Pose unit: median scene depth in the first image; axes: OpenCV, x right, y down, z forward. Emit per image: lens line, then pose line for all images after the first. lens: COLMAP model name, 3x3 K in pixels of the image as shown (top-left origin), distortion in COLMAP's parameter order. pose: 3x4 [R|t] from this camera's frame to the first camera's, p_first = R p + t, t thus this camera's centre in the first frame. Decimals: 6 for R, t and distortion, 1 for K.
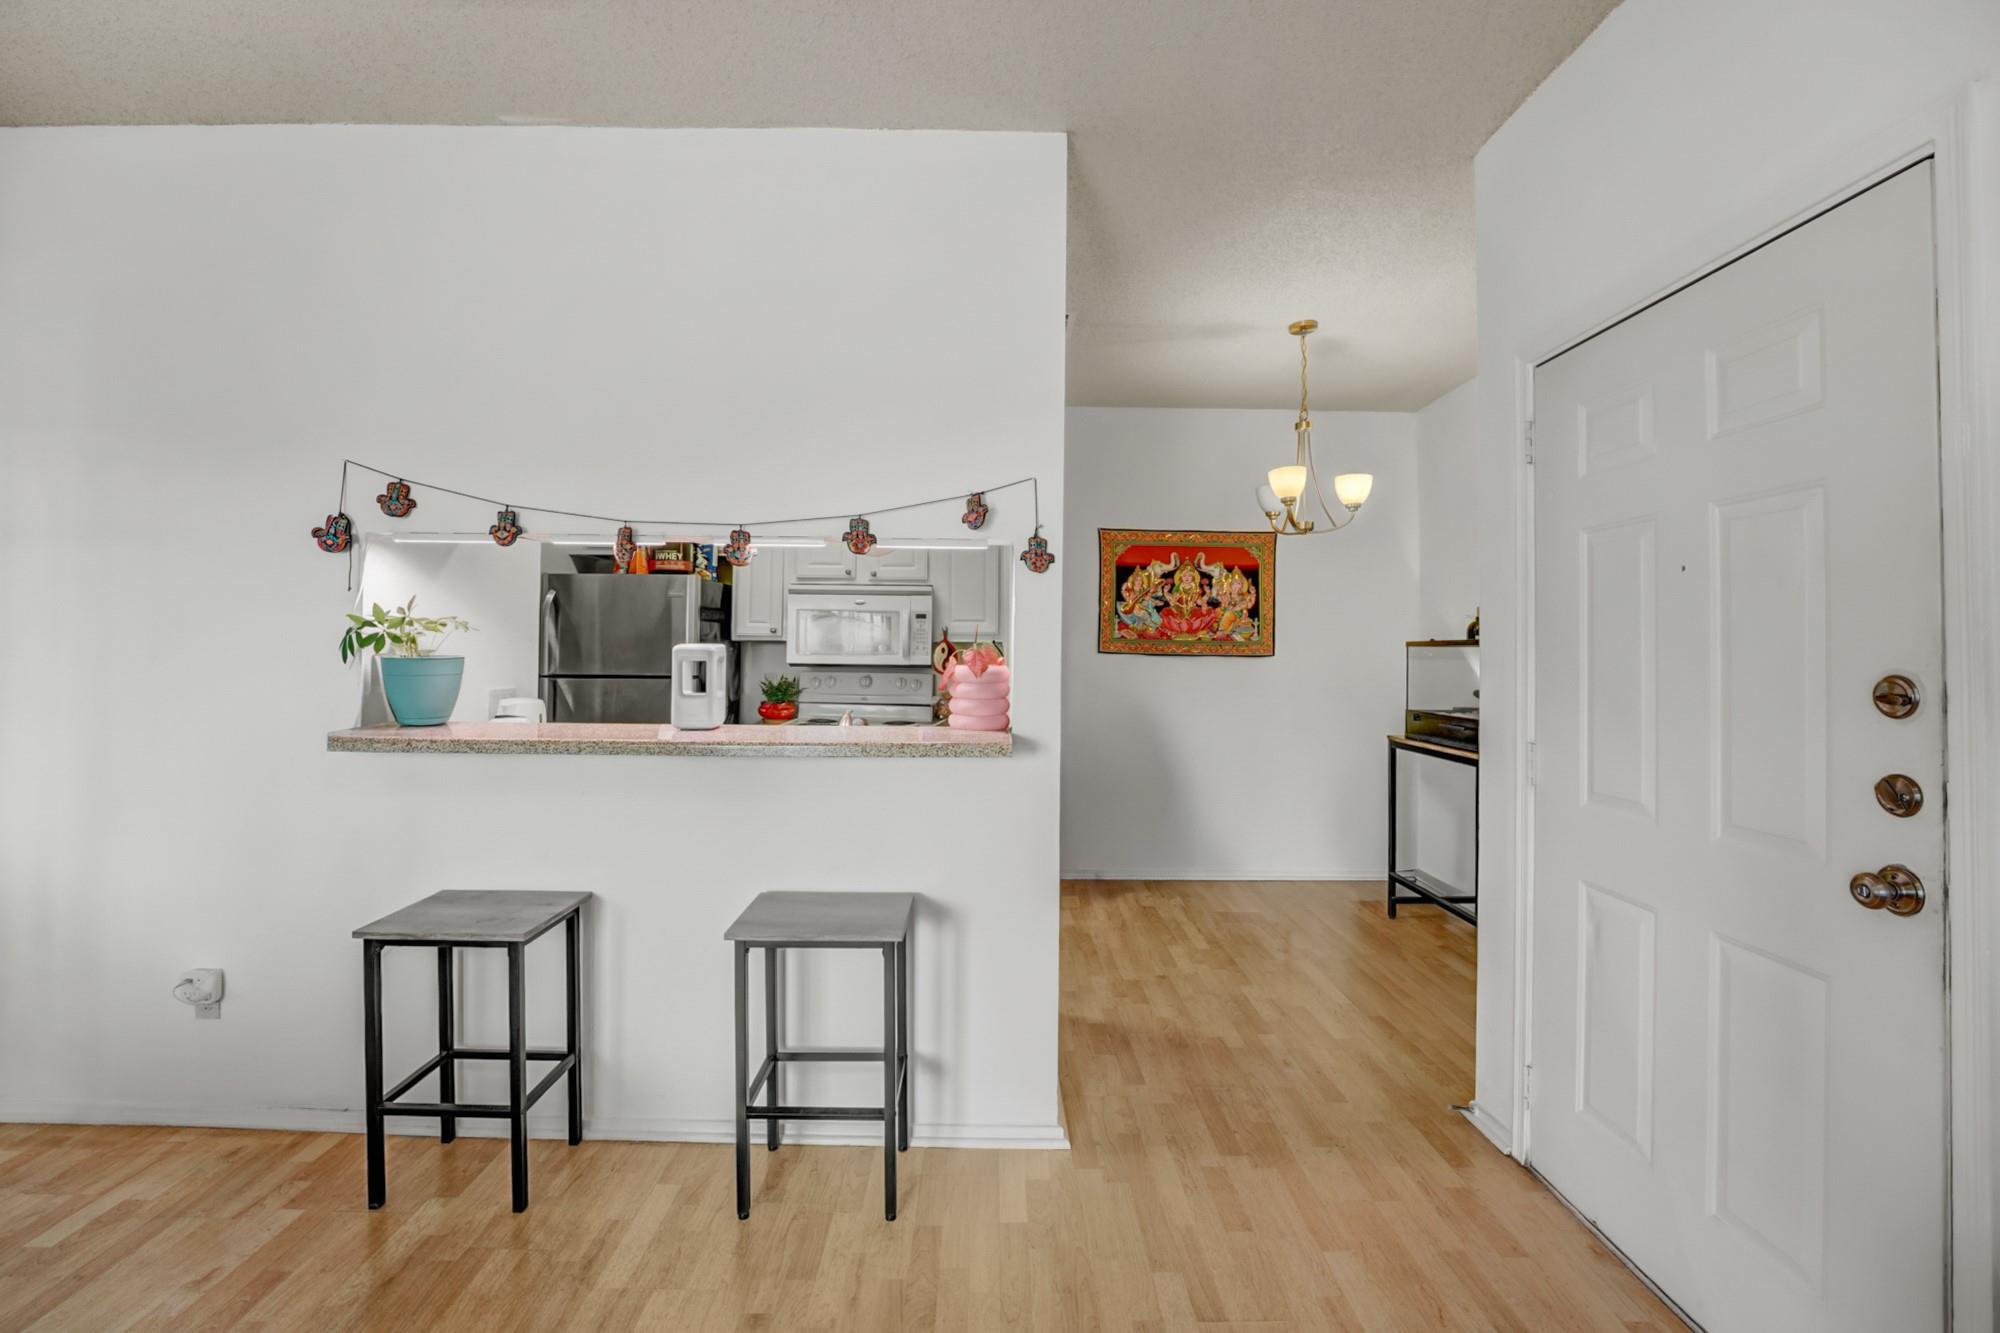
lens RADIAL K [[823.8, 0, 994.0], [0, 823.8, 637.8], [0, 0, 1]] dist [-0.033649, 0.004729]
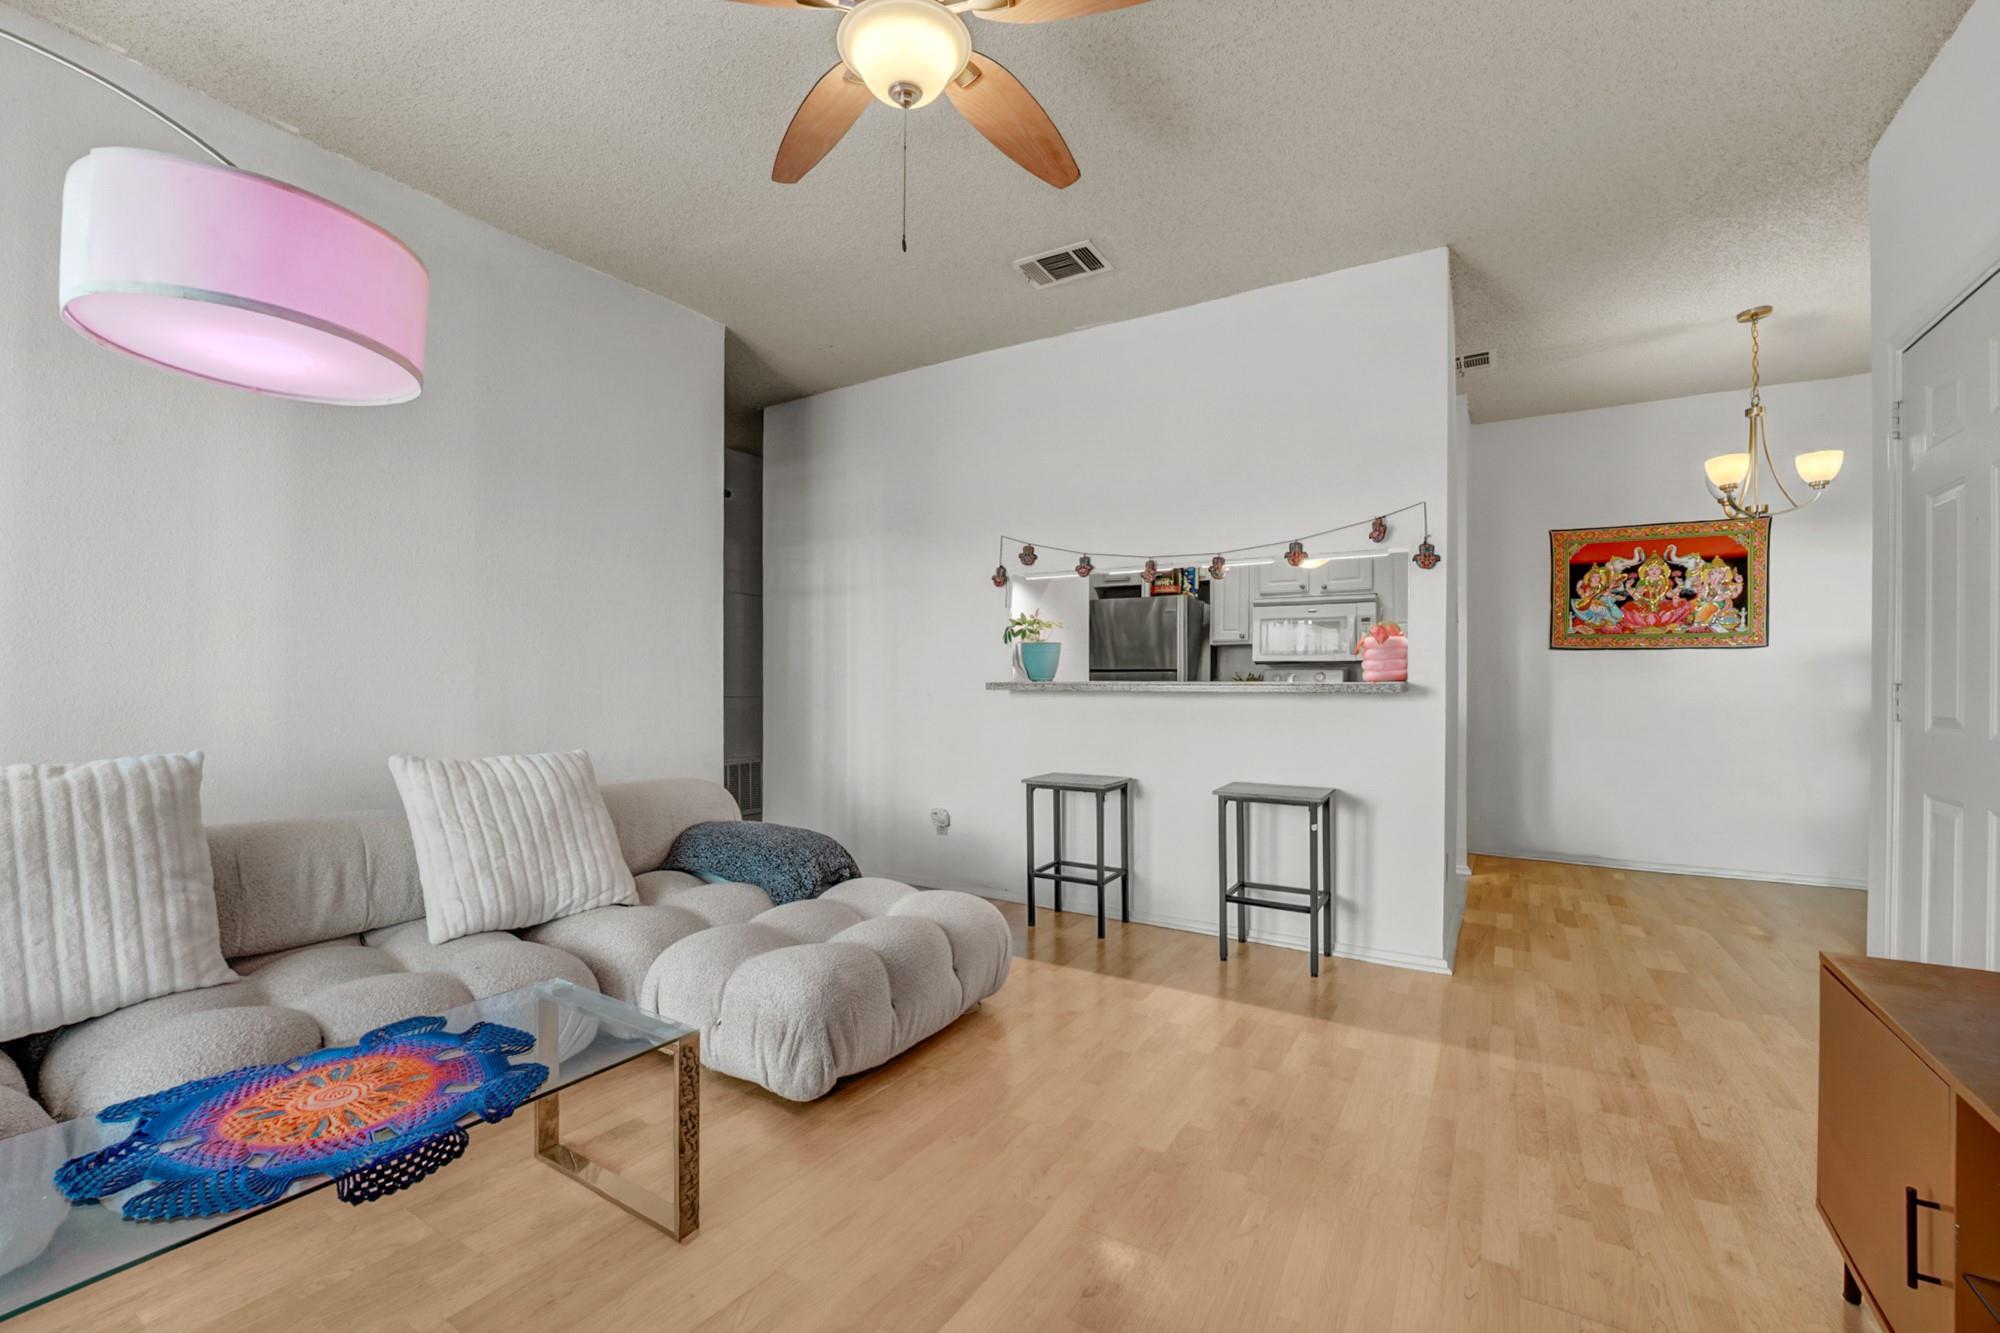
lens RADIAL K [[823.8, 0, 991.8], [0, 823.8, 686.7], [0, 0, 1]] dist [-0.033649, 0.004729]
pose [[0.847175, -0.005249, -0.531288, 0.088969], [0.015592, 0.999766, 0.014985, 0.049277], [0.531085, -0.020979, 0.847059, -0.321042]]
